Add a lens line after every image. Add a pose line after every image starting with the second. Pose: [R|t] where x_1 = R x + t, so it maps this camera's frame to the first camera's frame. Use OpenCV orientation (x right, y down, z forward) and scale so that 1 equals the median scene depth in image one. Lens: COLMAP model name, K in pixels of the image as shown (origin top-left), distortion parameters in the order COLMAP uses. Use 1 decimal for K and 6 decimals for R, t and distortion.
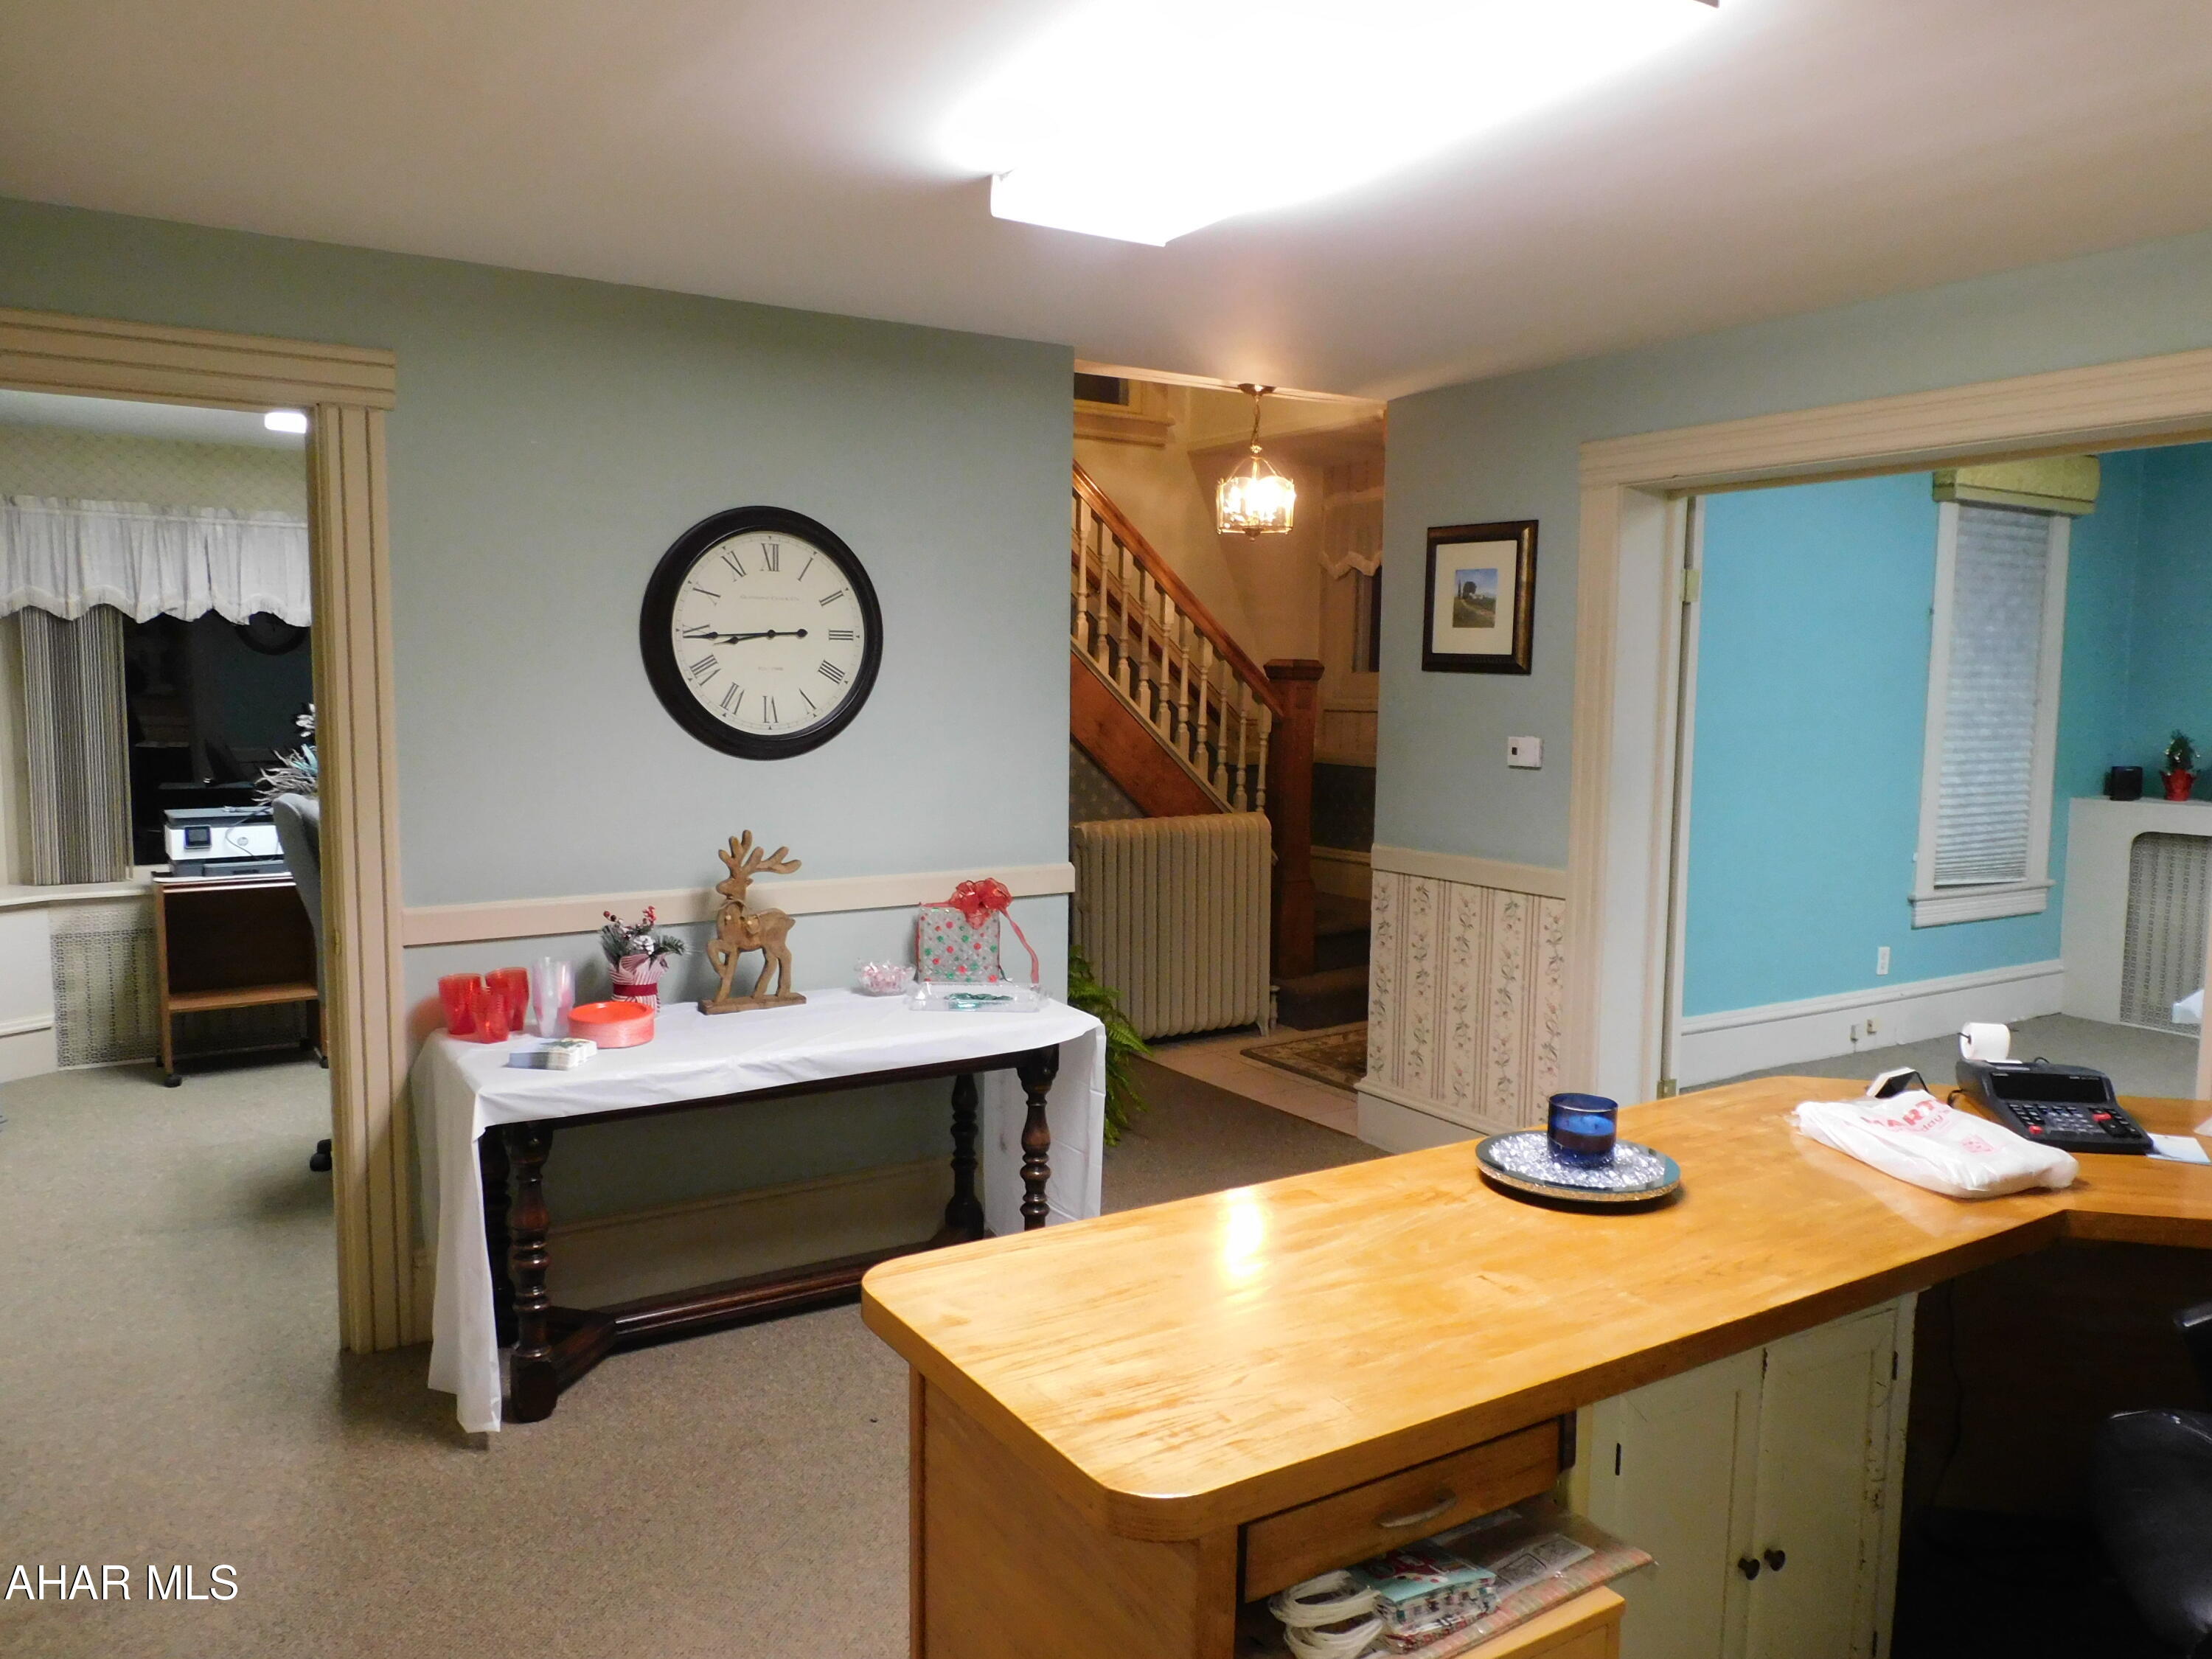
lens RADIAL K [[1563.6, 0, 1107.8], [0, 1563.6, 825.0], [0, 0, 1]] dist [-0.006212, -0.000479]
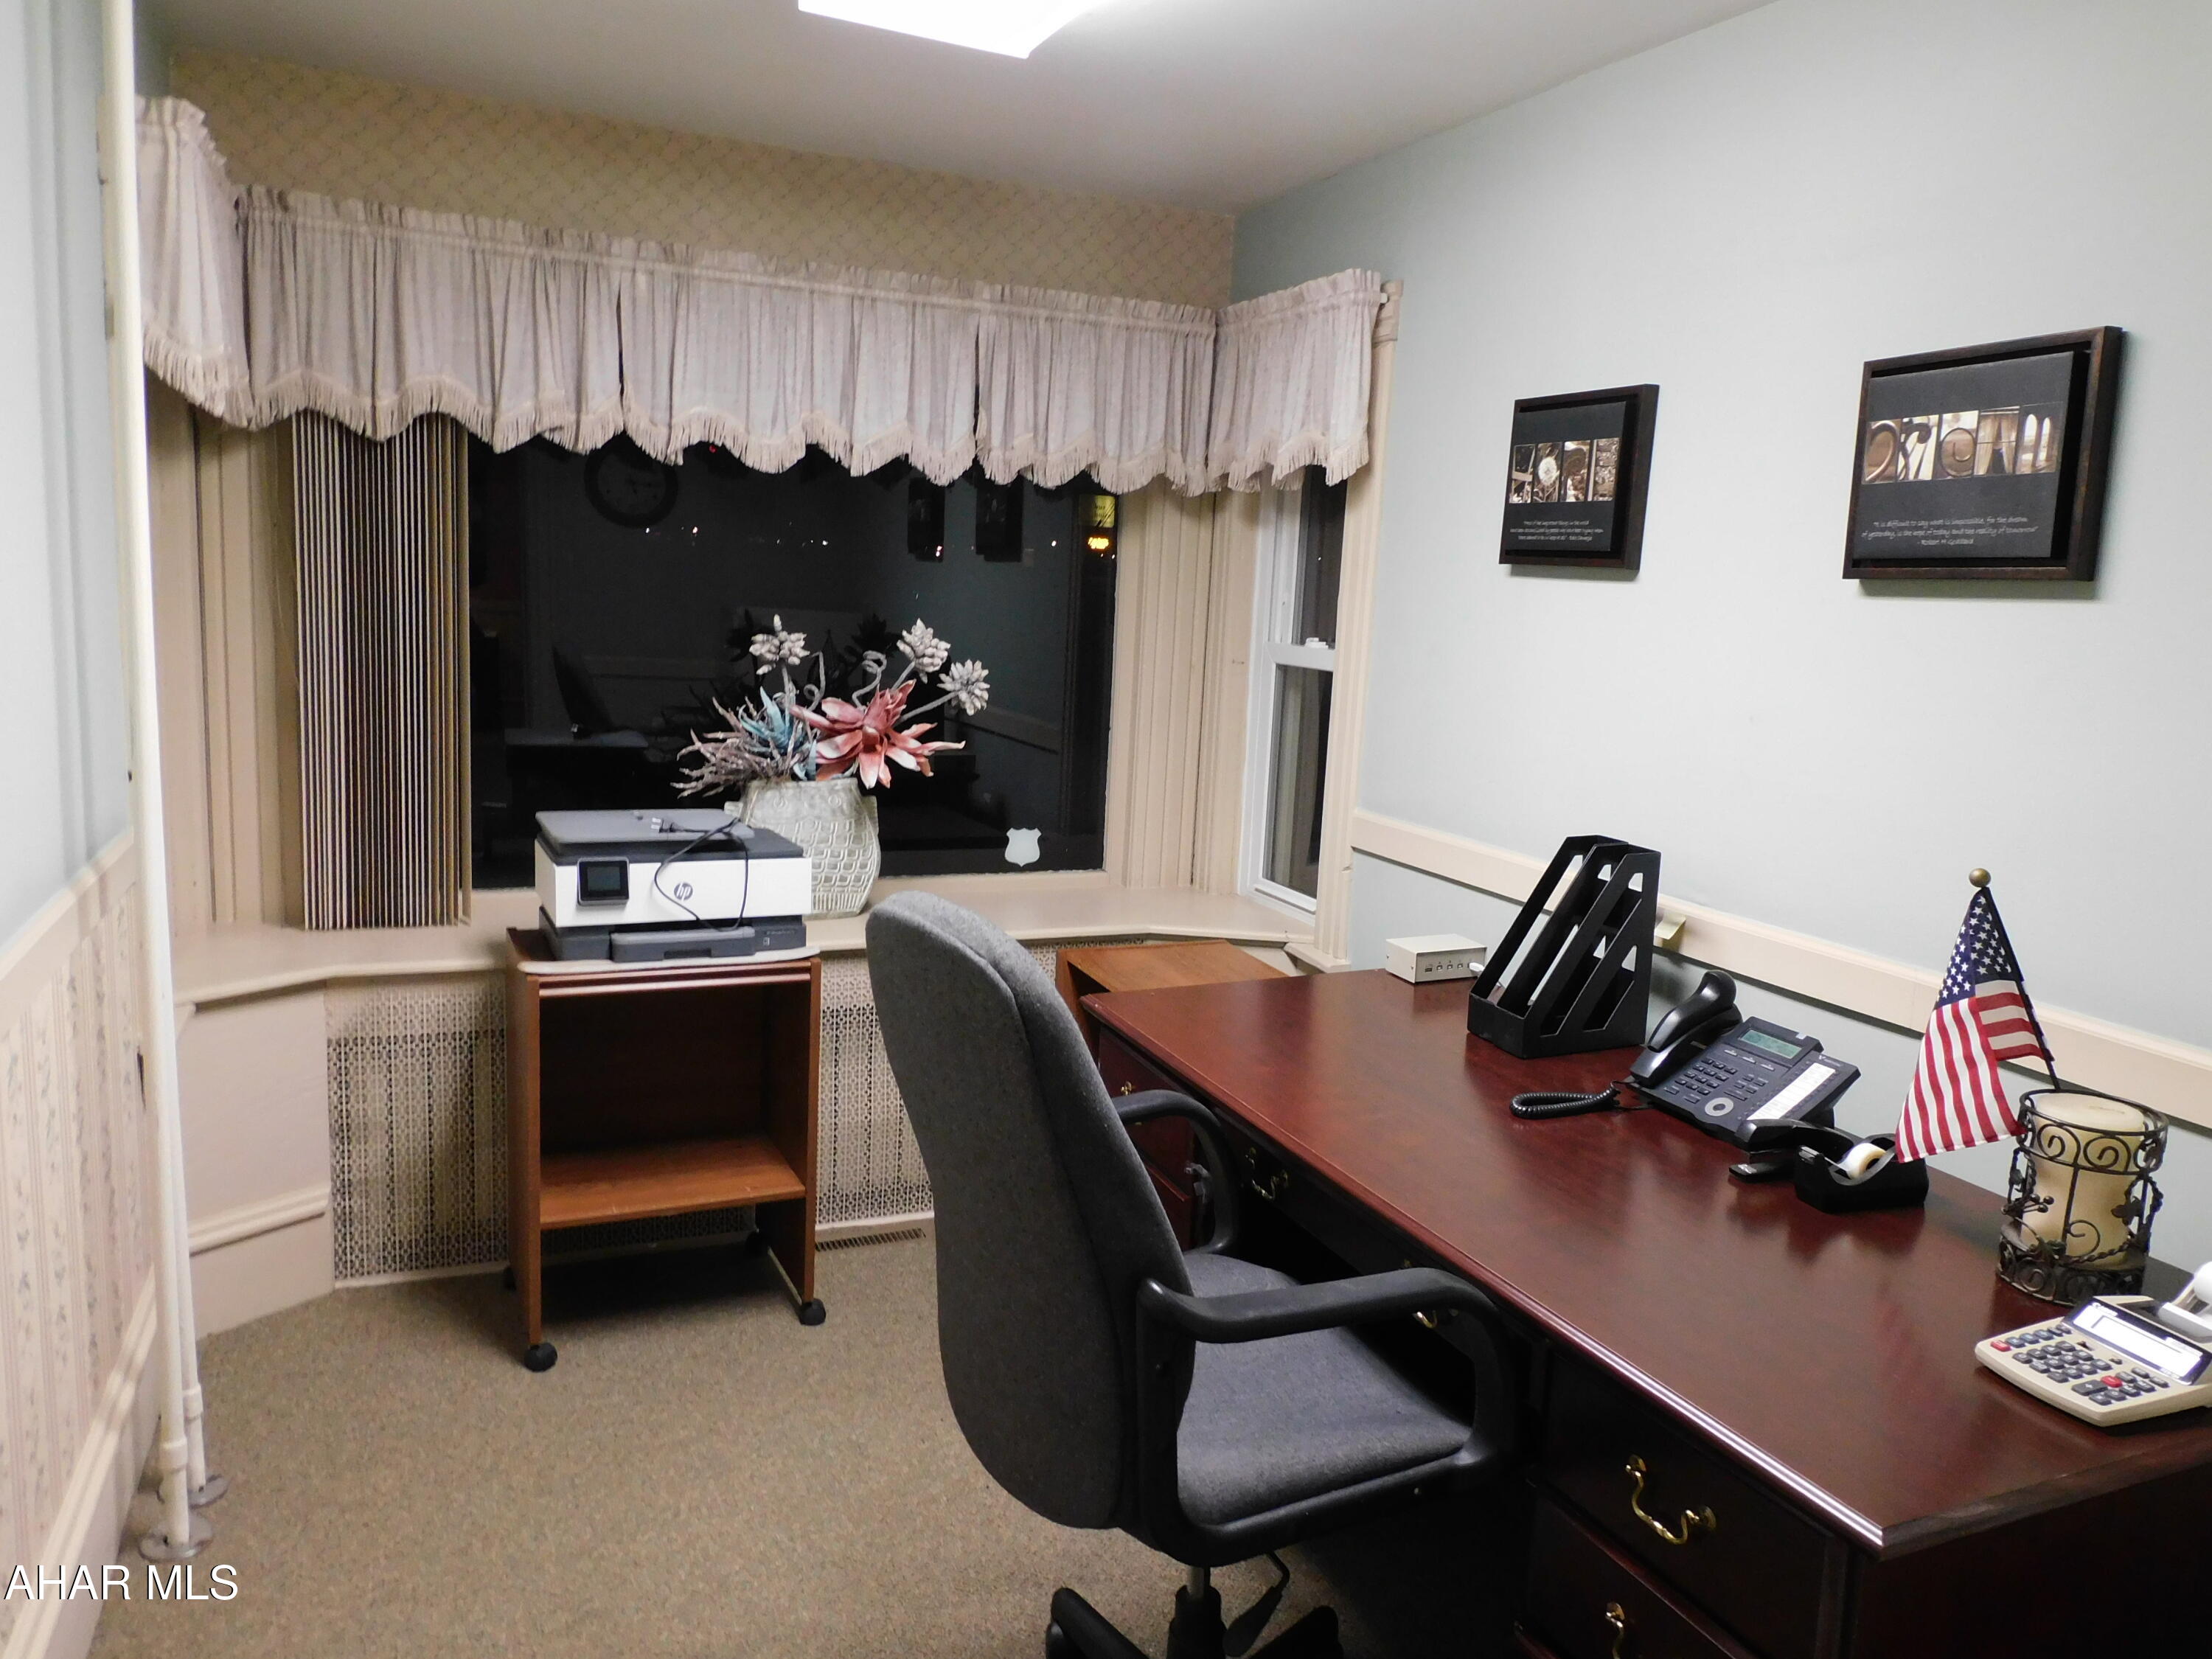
lens RADIAL K [[1563.6, 0, 1106.5], [0, 1563.6, 828.7], [0, 0, 1]] dist [-0.006212, -0.000479]
pose [[0.987471, 0.066011, -0.143331, -0.336569], [-0.057684, 0.996439, 0.061496, -0.046757], [0.146880, -0.052458, 0.987762, 0.505166]]
